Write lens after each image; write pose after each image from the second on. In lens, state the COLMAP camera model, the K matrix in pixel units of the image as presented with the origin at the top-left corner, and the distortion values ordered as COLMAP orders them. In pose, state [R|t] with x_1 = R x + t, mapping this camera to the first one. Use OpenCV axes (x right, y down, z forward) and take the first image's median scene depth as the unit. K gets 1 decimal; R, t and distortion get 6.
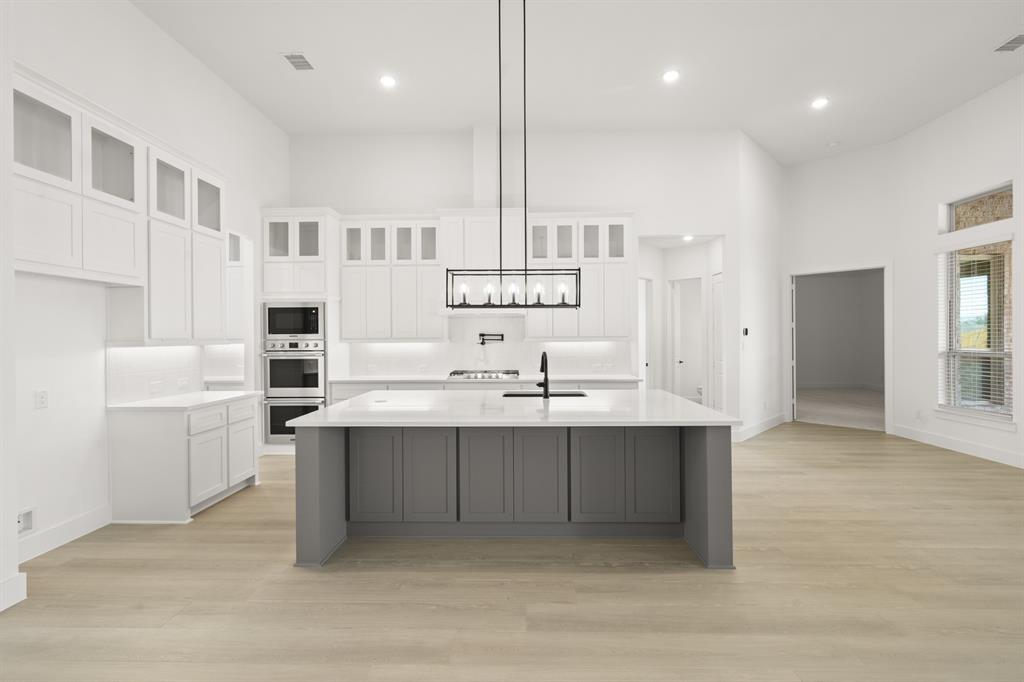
lens RADIAL K [[439.4, 0, 514.1], [0, 439.4, 339.2], [0, 0, 1]] dist [-0.000401, -0.000018]
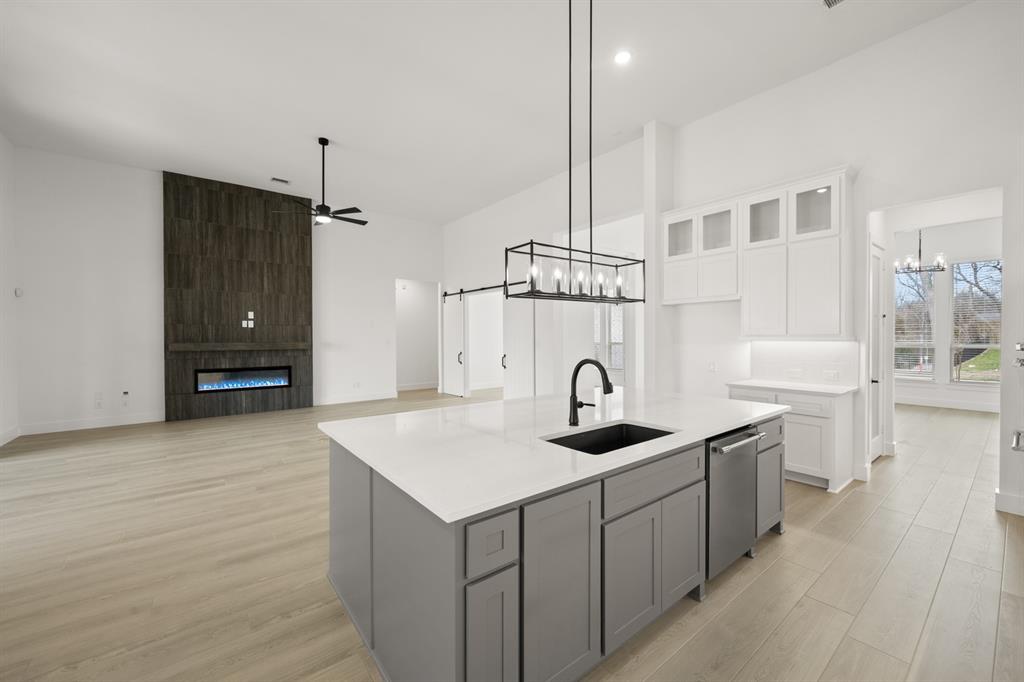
lens RADIAL K [[403.4, 0, 513.7], [0, 403.4, 338.9], [0, 0, 1]] dist [-0.000265, 0.000069]
pose [[-0.770422, 0.013652, -0.637388, 0.374639], [0.006191, 0.999884, 0.013932, -0.007581], [0.637504, 0.006788, -0.770417, 0.978701]]
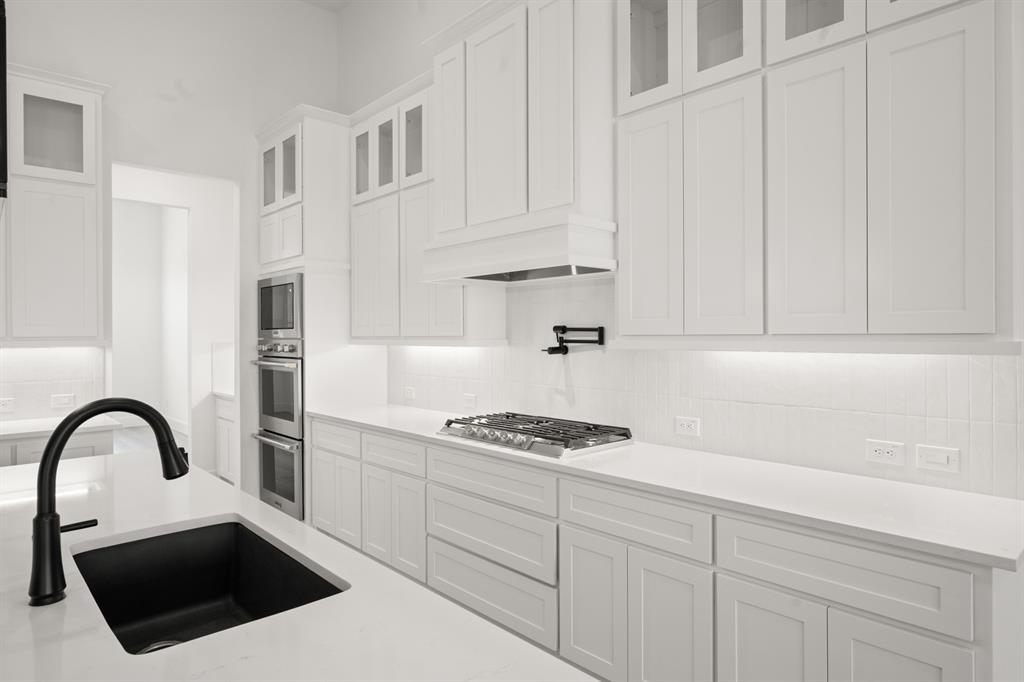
lens RADIAL K [[604.6, 0, 519.7], [0, 604.6, 338.8], [0, 0, 1]] dist [-0.003428, -0.000741]
pose [[0.697459, 0.007002, -0.716591, 0.327379], [-0.002300, 0.999969, 0.007532, -0.006058], [0.716621, -0.003605, 0.697453, 0.659233]]
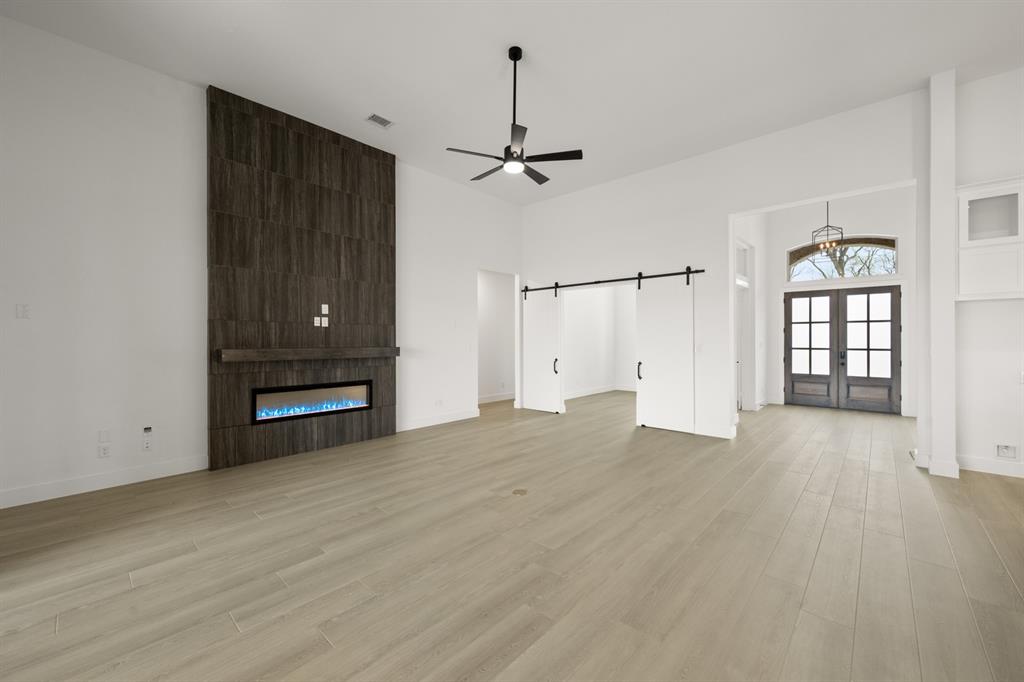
lens RADIAL K [[403.4, 0, 513.7], [0, 403.4, 338.9], [0, 0, 1]] dist [-0.000265, 0.000069]
pose [[-0.654845, 0.005904, -0.755740, 0.627144], [0.003755, 0.999983, 0.004558, -0.006389], [0.755753, 0.000147, -0.654856, 0.313045]]
